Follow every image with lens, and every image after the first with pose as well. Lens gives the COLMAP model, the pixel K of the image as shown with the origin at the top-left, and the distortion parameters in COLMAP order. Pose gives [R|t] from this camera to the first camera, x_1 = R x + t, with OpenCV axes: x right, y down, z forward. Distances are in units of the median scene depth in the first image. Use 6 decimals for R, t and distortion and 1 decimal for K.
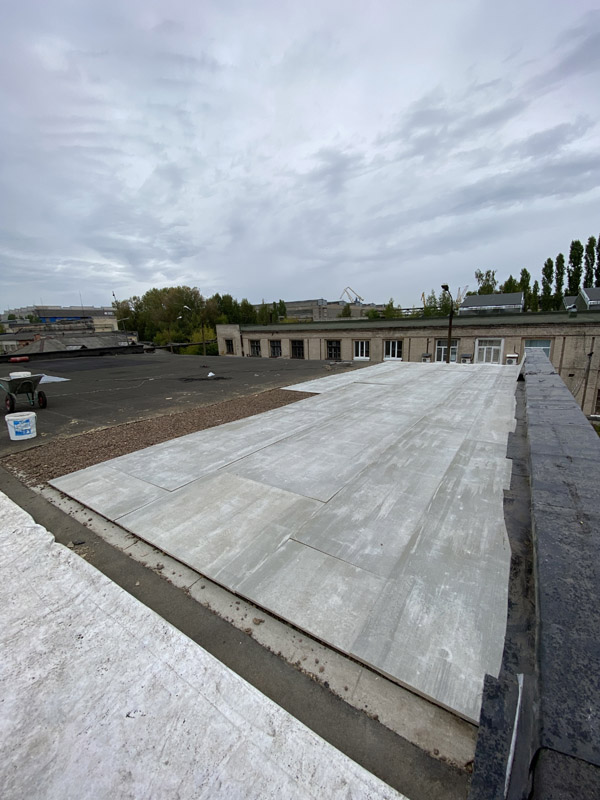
lens RADIAL K [[320.4, 0, 298.4], [0, 320.4, 395.2], [0, 0, 1]] dist [-0.046211, -0.001485]
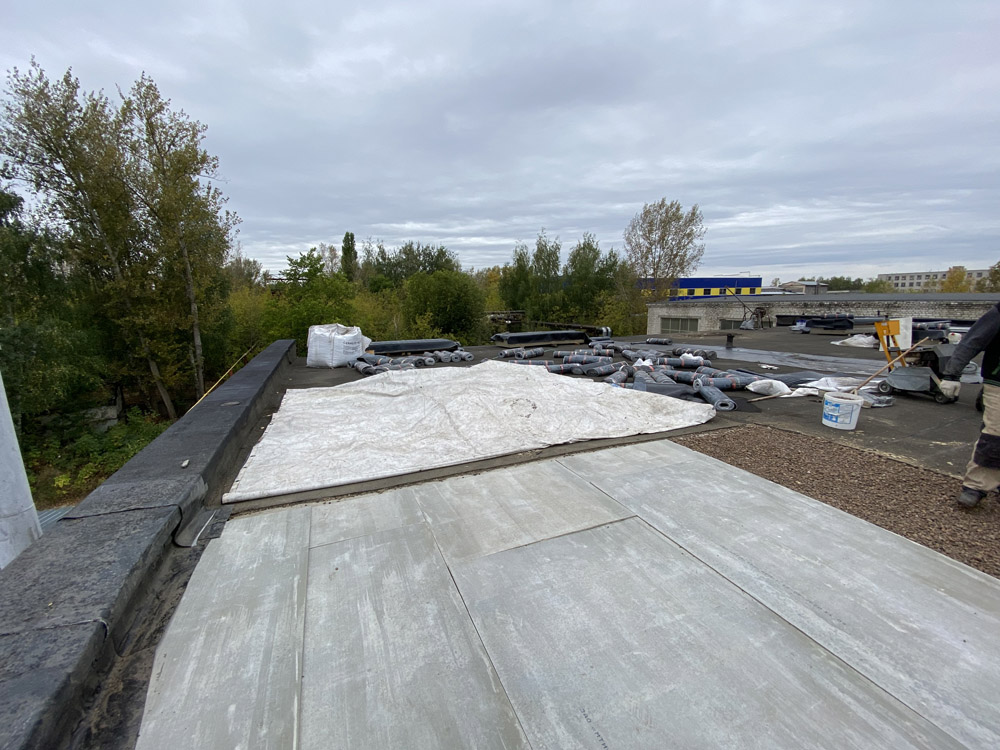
lens RADIAL K [[400.5, 0, 498.1], [0, 400.5, 375.5], [0, 0, 1]] dist [-0.046211, -0.001485]
pose [[-0.538418, 0.196040, -0.819558, 0.596192], [-0.148110, 0.935408, 0.321054, -0.294398], [0.829560, 0.294246, -0.474605, 1.297030]]
